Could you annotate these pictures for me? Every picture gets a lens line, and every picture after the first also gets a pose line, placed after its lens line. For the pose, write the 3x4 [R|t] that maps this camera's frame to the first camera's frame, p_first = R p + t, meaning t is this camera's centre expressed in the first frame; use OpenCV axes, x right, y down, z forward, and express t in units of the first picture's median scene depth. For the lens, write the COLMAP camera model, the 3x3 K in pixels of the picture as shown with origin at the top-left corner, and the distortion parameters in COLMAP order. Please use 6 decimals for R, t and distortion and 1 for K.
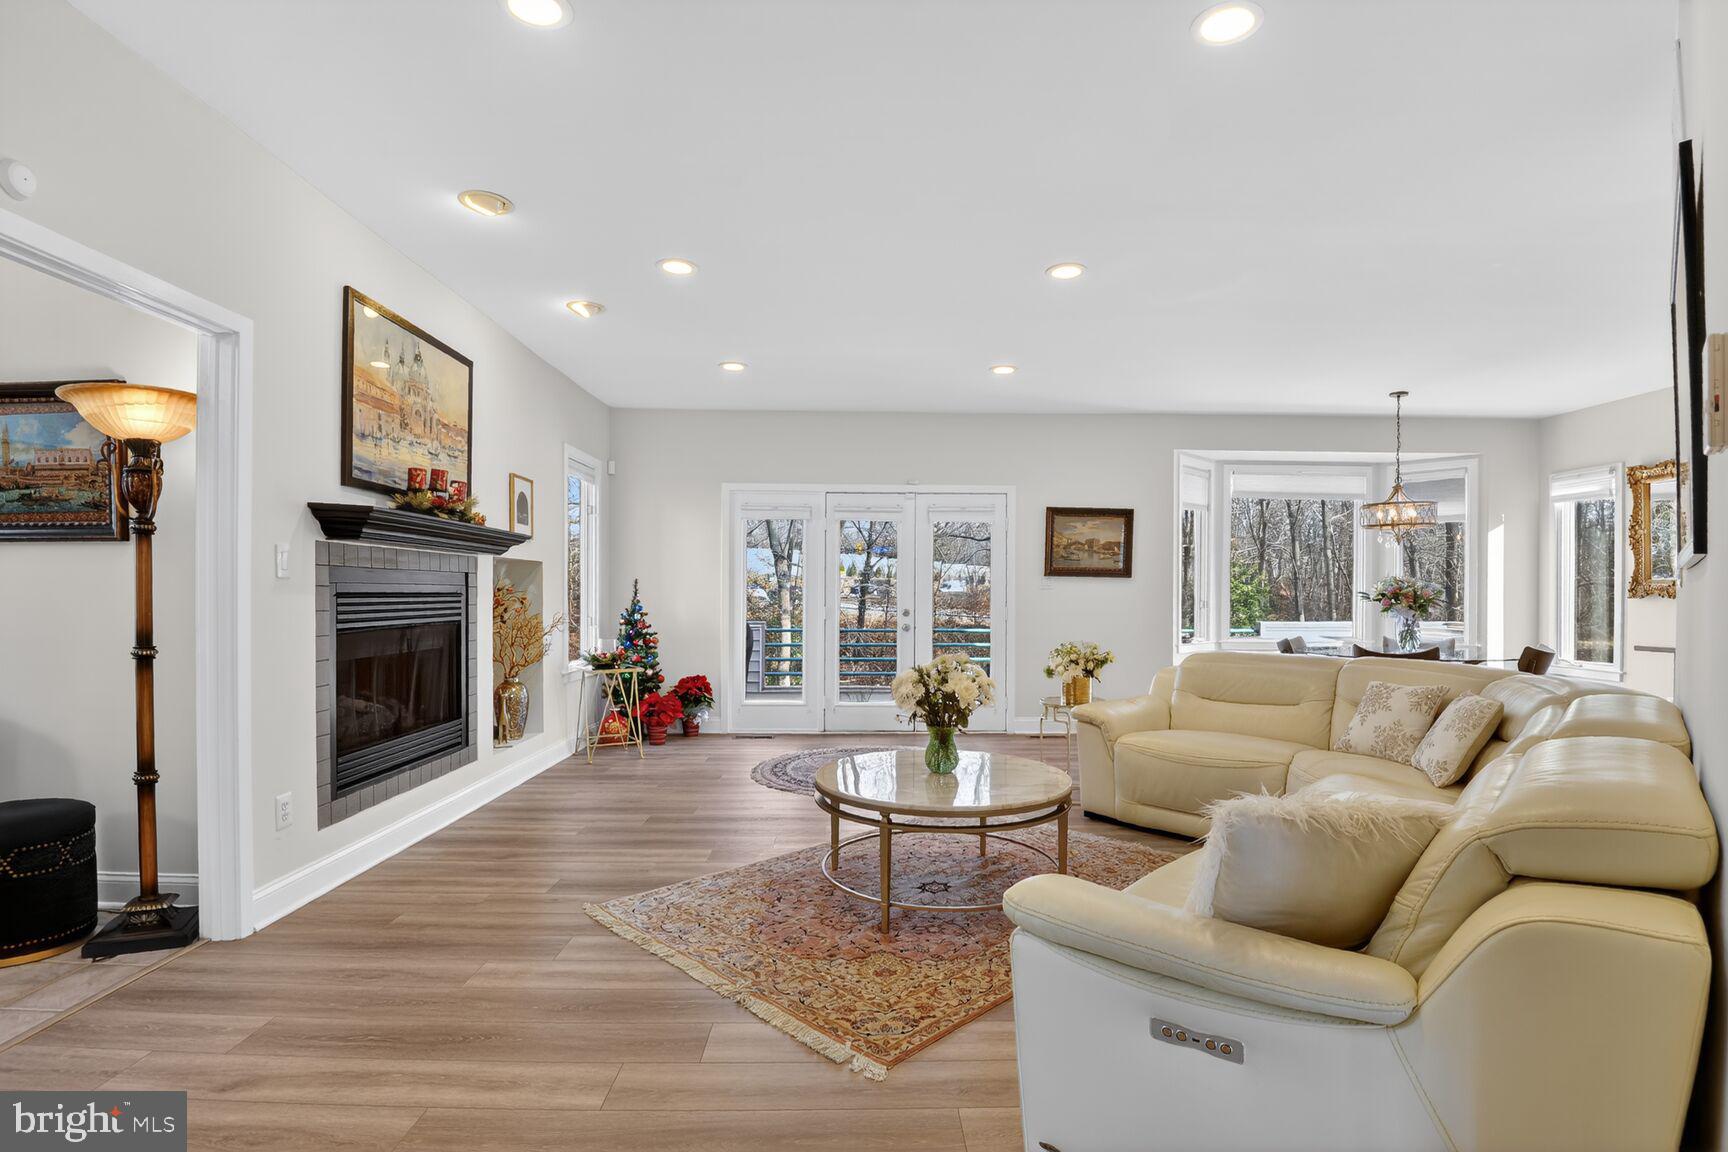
lens RADIAL K [[825.3, 0, 890.8], [0, 825.3, 593.9], [0, 0, 1]] dist [-0.028629, -0.001747]
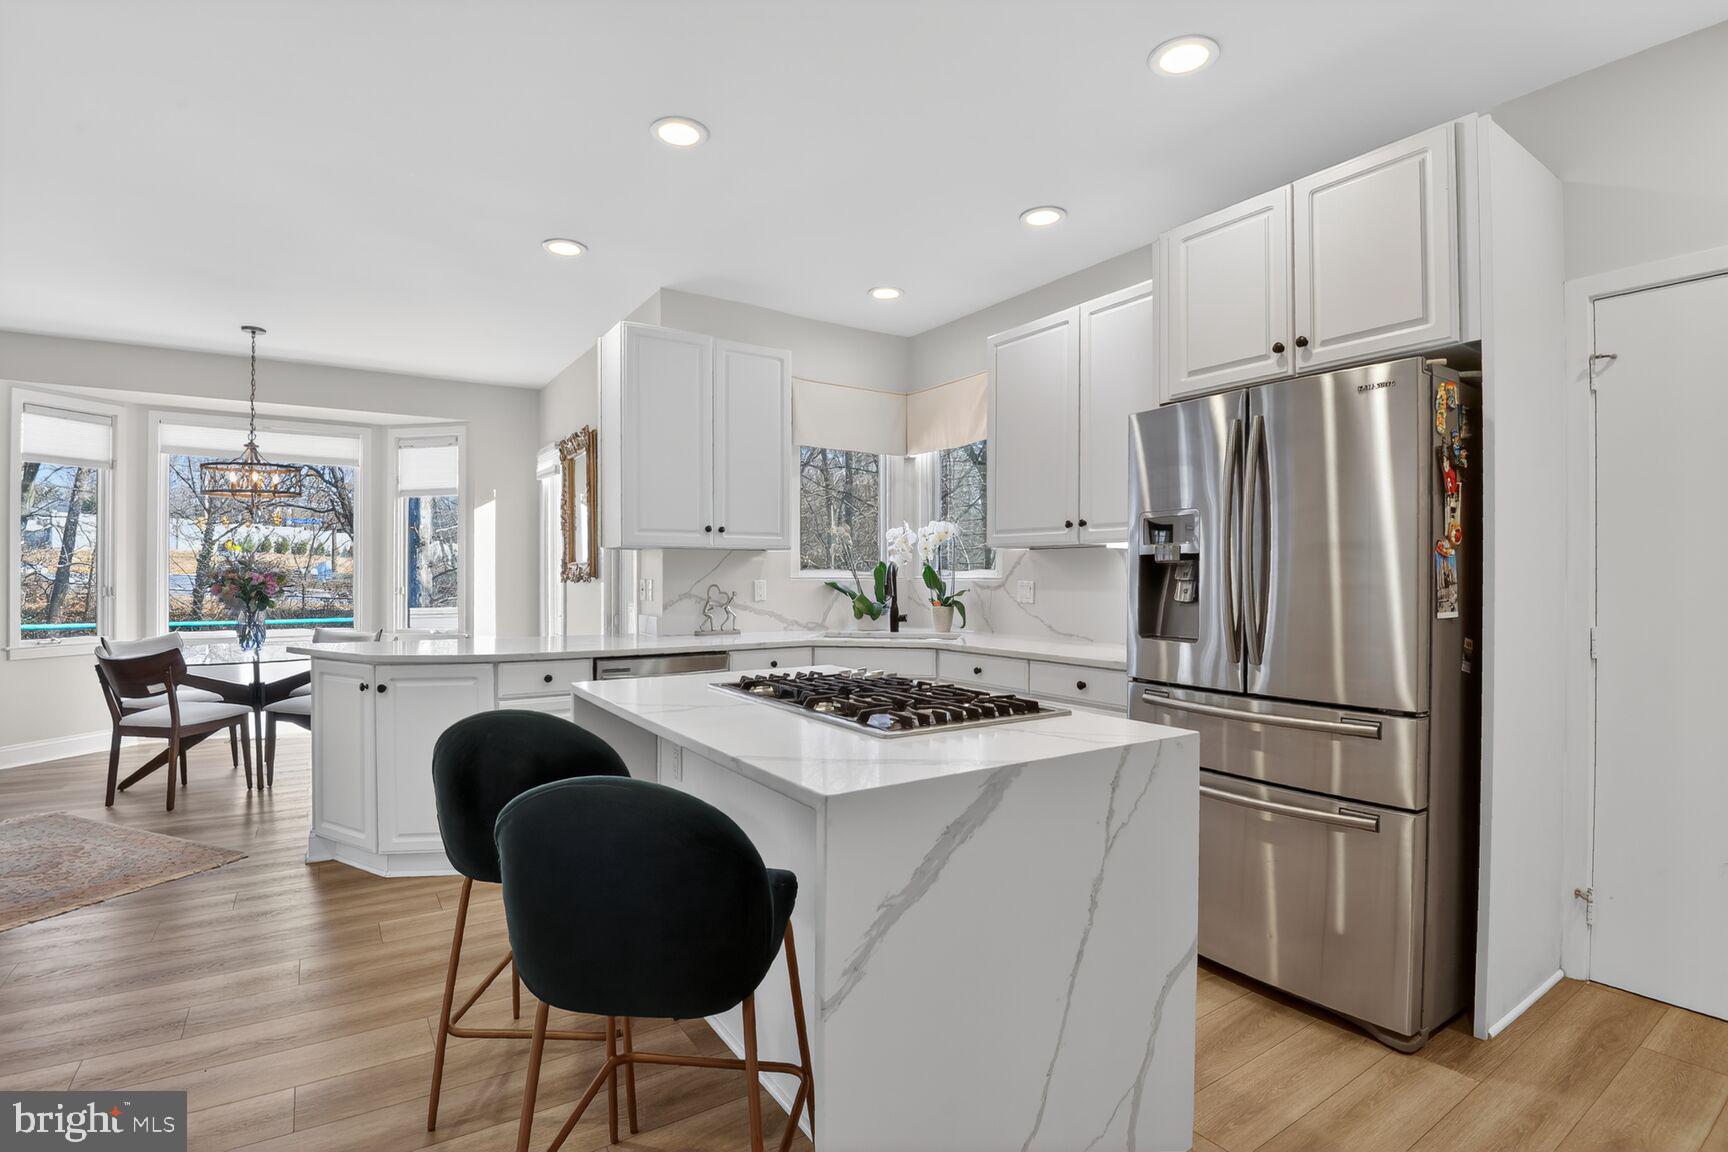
lens RADIAL K [[825.3, 0, 848.0], [0, 825.3, 566.9], [0, 0, 1]] dist [-0.028629, -0.001747]
pose [[0.842950, 0.004114, 0.537976, 0.614218], [0.000768, 0.999961, -0.008850, -0.003769], [-0.537992, 0.007873, 0.842913, 0.013654]]
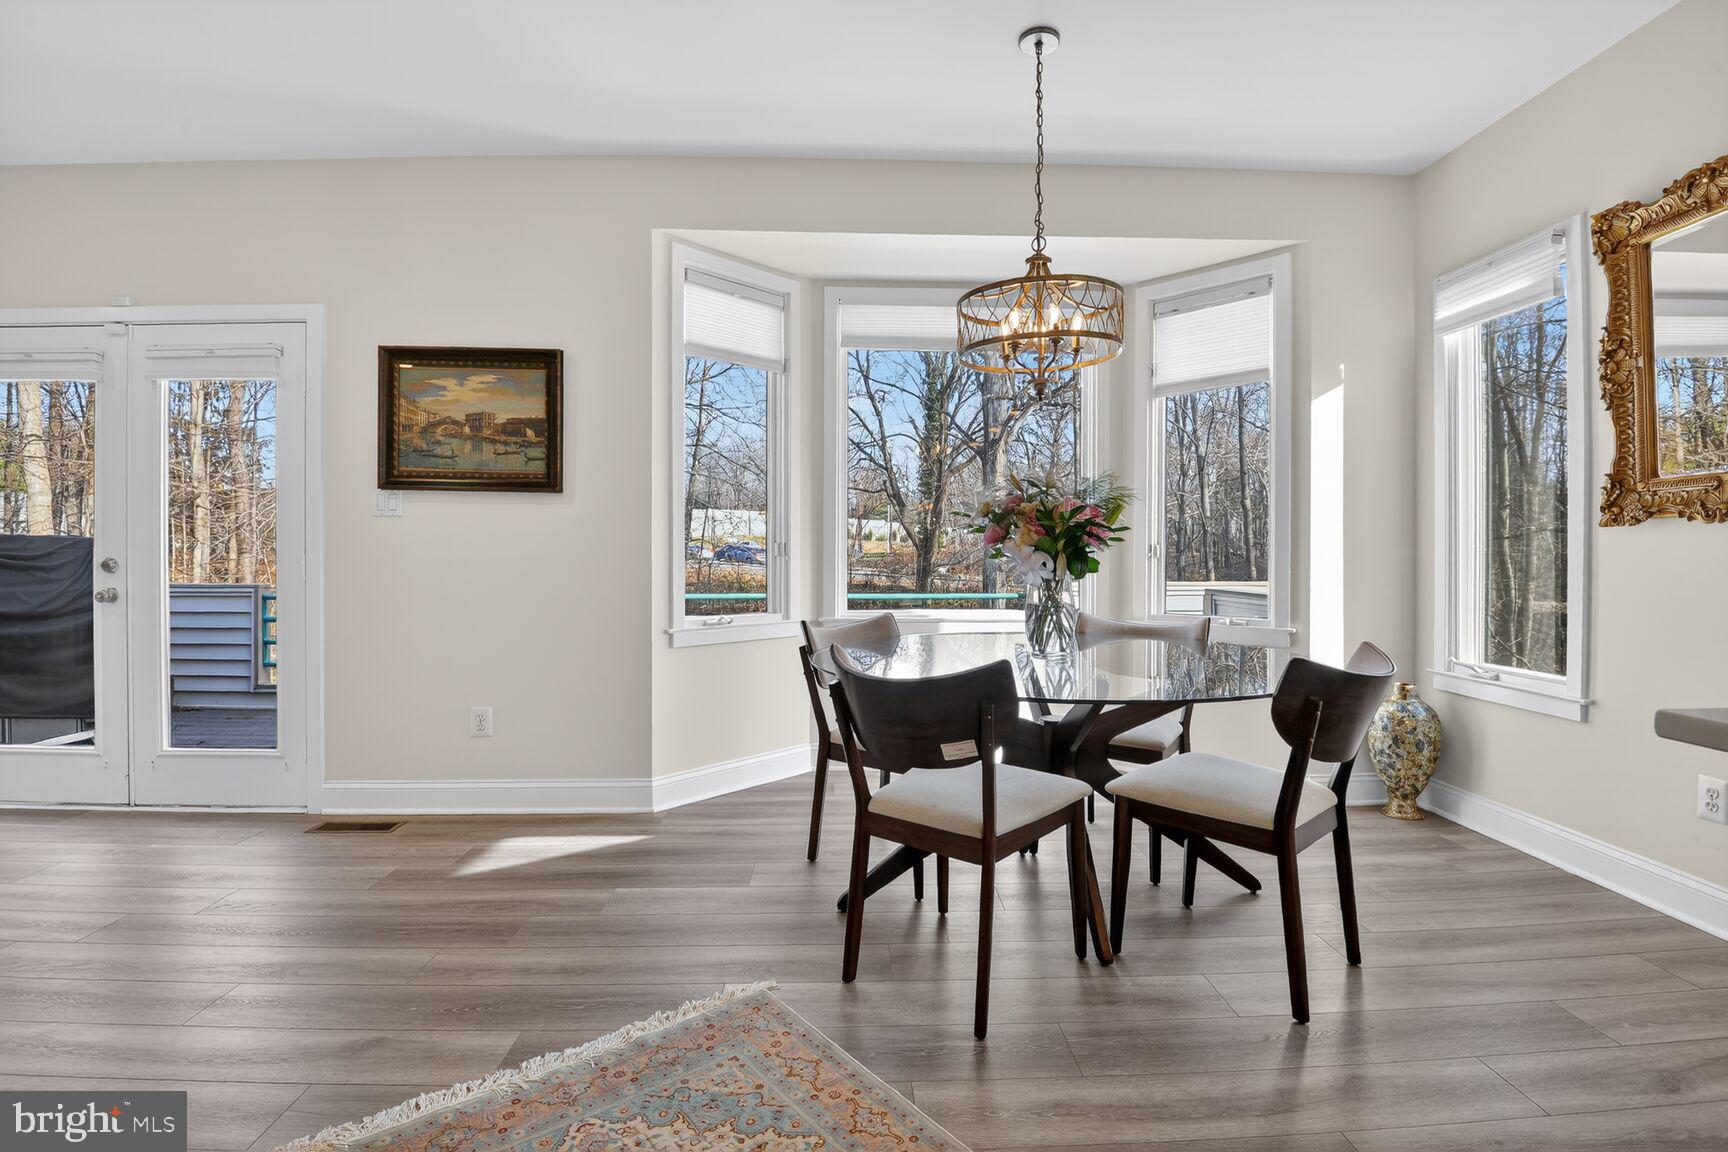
lens RADIAL K [[825.3, 0, 865.4], [0, 825.3, 550.6], [0, 0, 1]] dist [-0.028629, -0.001747]
pose [[0.999901, -0.001750, 0.013935, 0.471616], [0.001813, 0.999988, -0.004552, 0.017068], [-0.013927, 0.004577, 0.999893, 0.523982]]
